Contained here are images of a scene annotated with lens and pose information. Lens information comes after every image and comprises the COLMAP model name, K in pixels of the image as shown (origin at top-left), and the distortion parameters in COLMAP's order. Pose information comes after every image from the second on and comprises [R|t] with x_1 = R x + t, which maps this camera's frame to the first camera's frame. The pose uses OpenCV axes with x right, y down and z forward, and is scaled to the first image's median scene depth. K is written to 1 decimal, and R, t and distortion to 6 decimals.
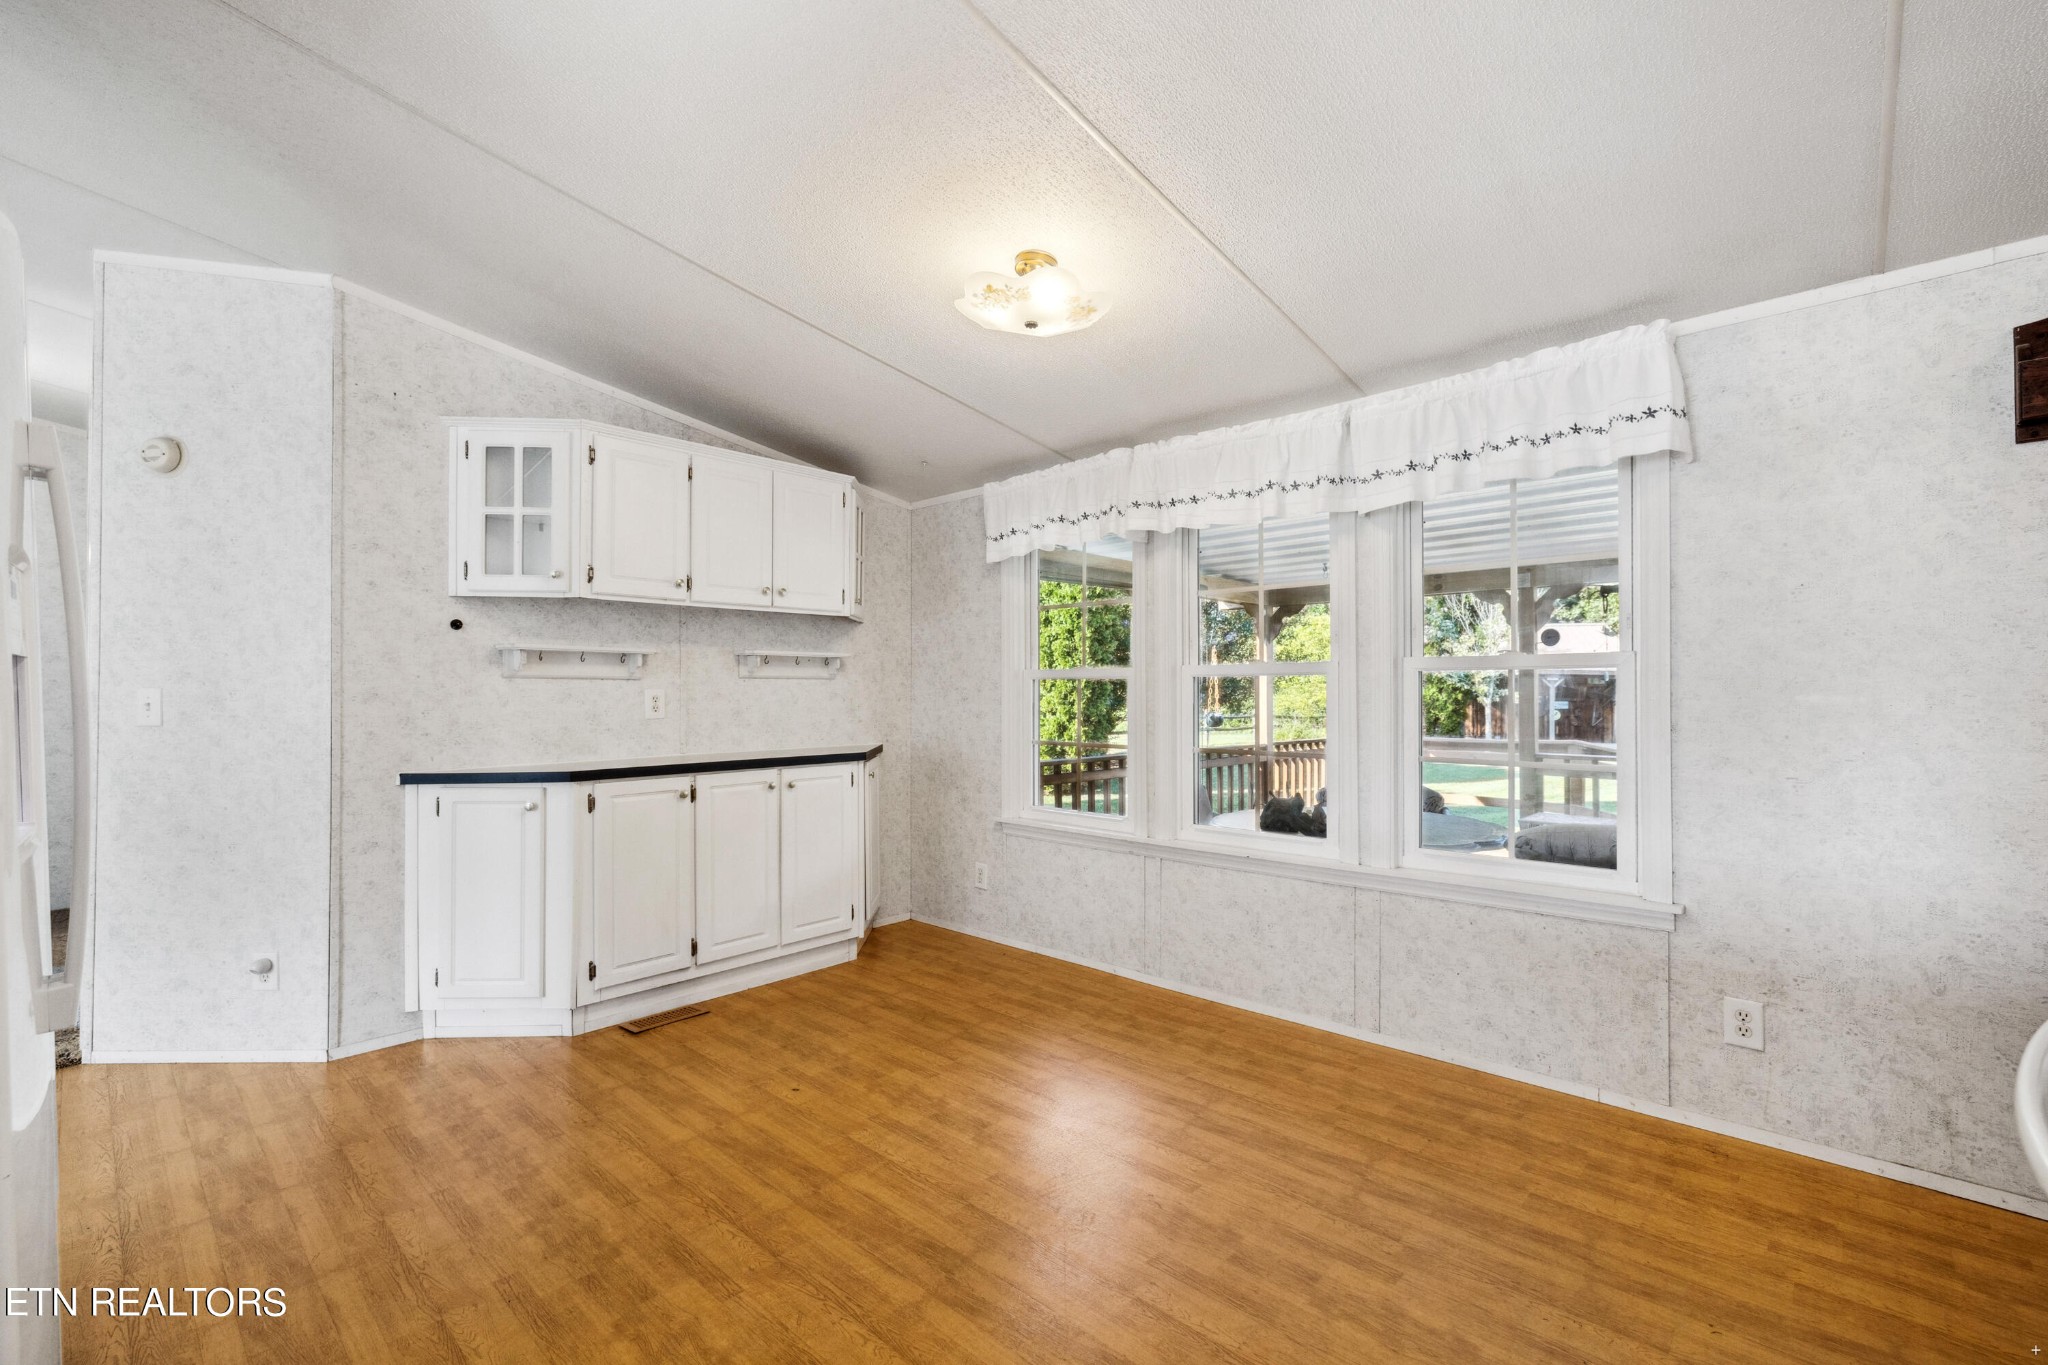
lens RADIAL K [[864.8, 0, 1020.5], [0, 864.8, 690.9], [0, 0, 1]] dist [-0.003363, -0.001303]
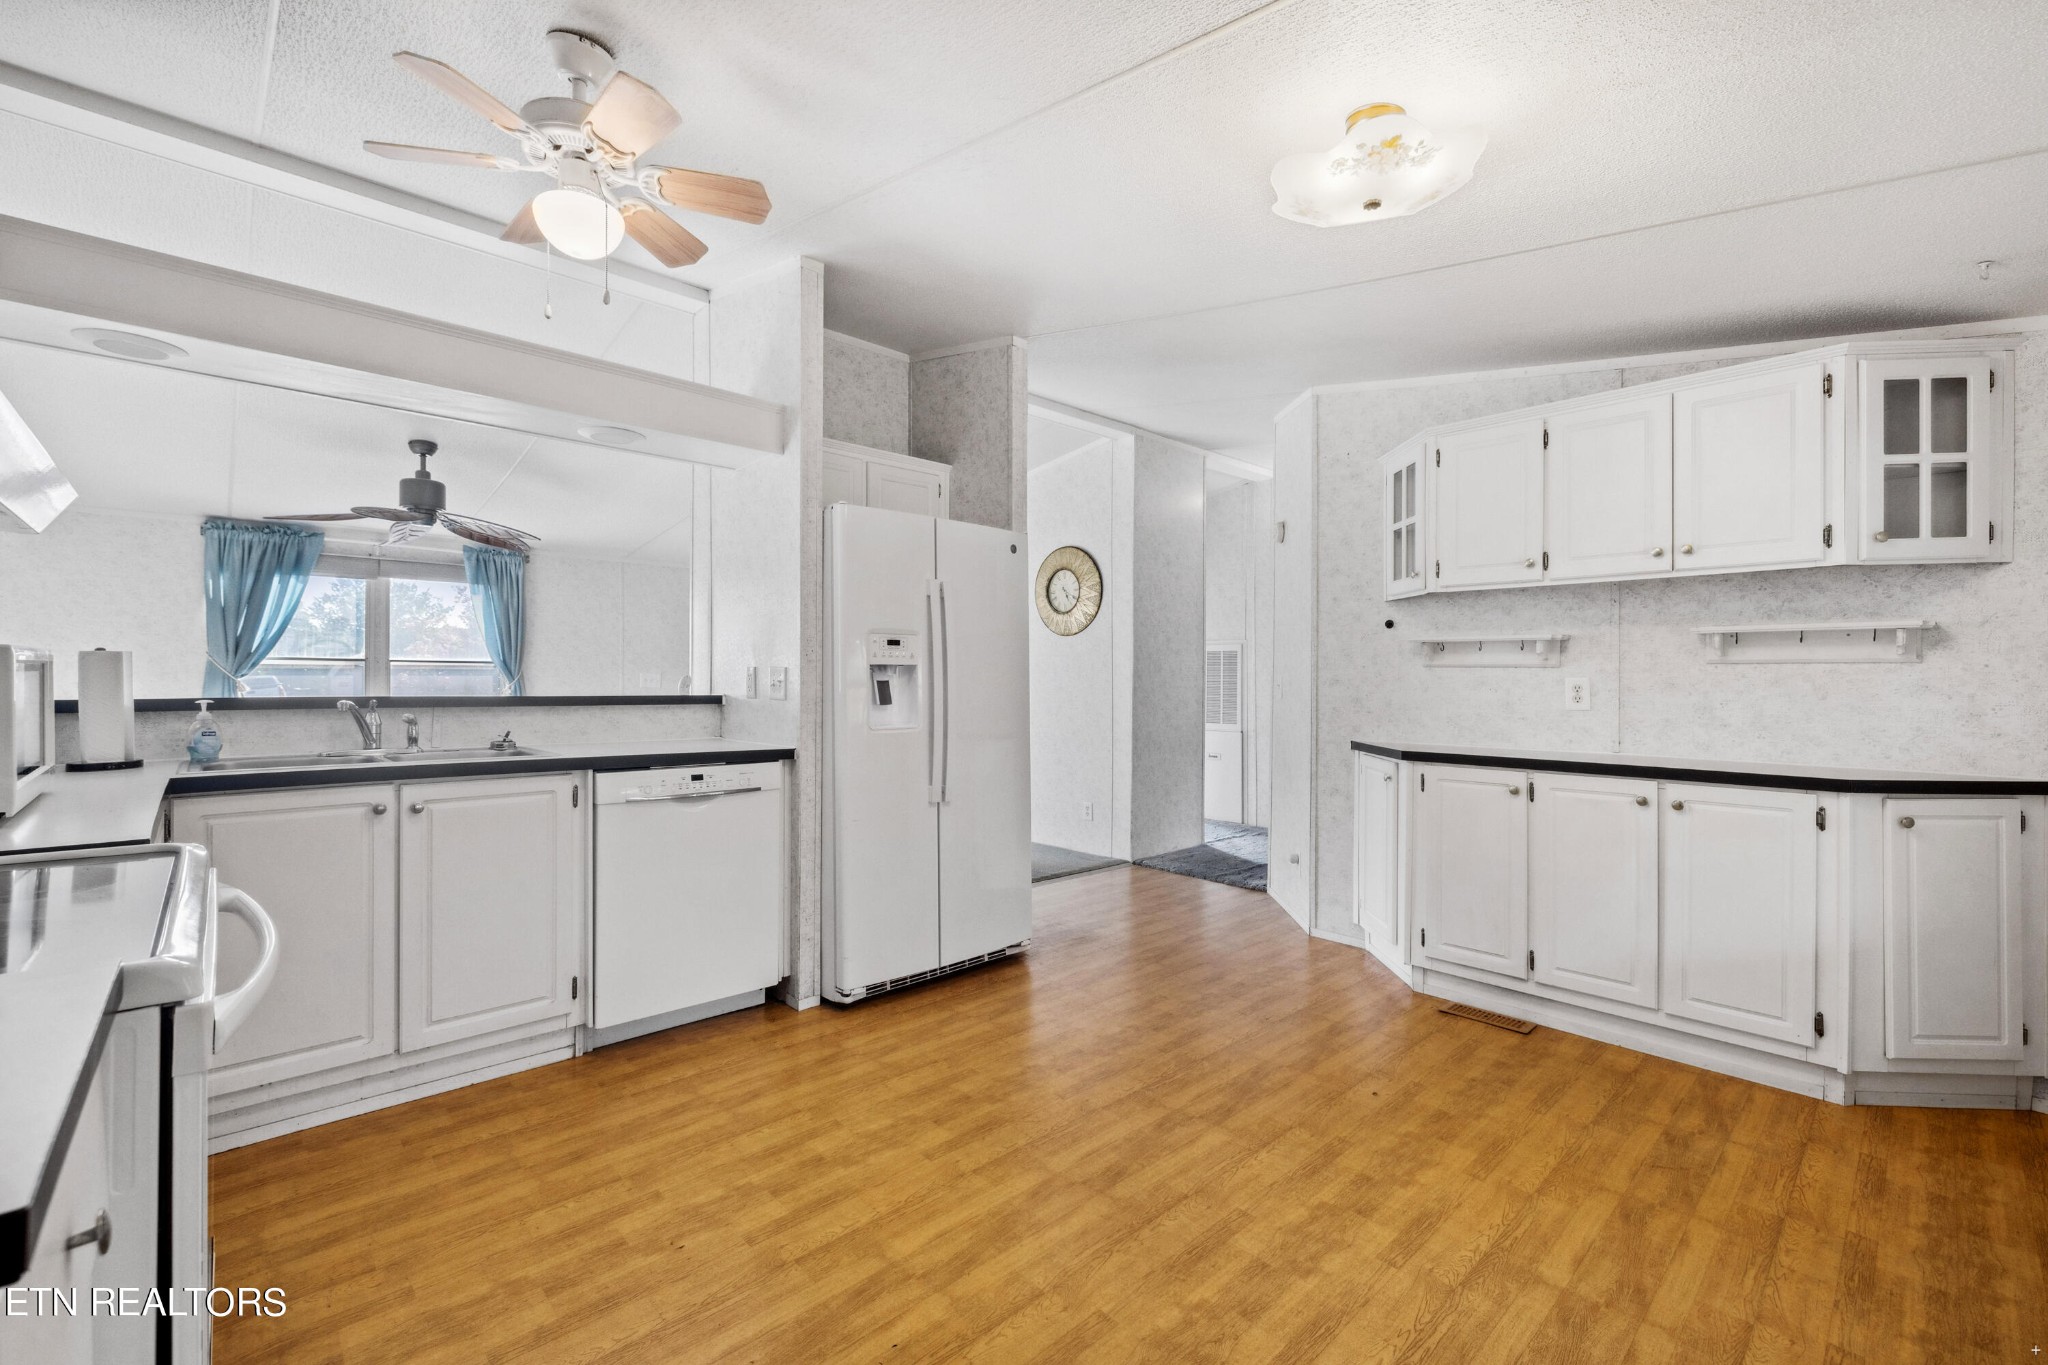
lens RADIAL K [[864.8, 0, 1033.3], [0, 864.8, 678.3], [0, 0, 1]] dist [-0.003363, -0.001303]
pose [[-0.055139, 0.003852, -0.998471, 0.560770], [-0.006981, 0.999967, 0.004243, -0.001508], [0.998454, 0.007204, -0.055110, 0.522506]]
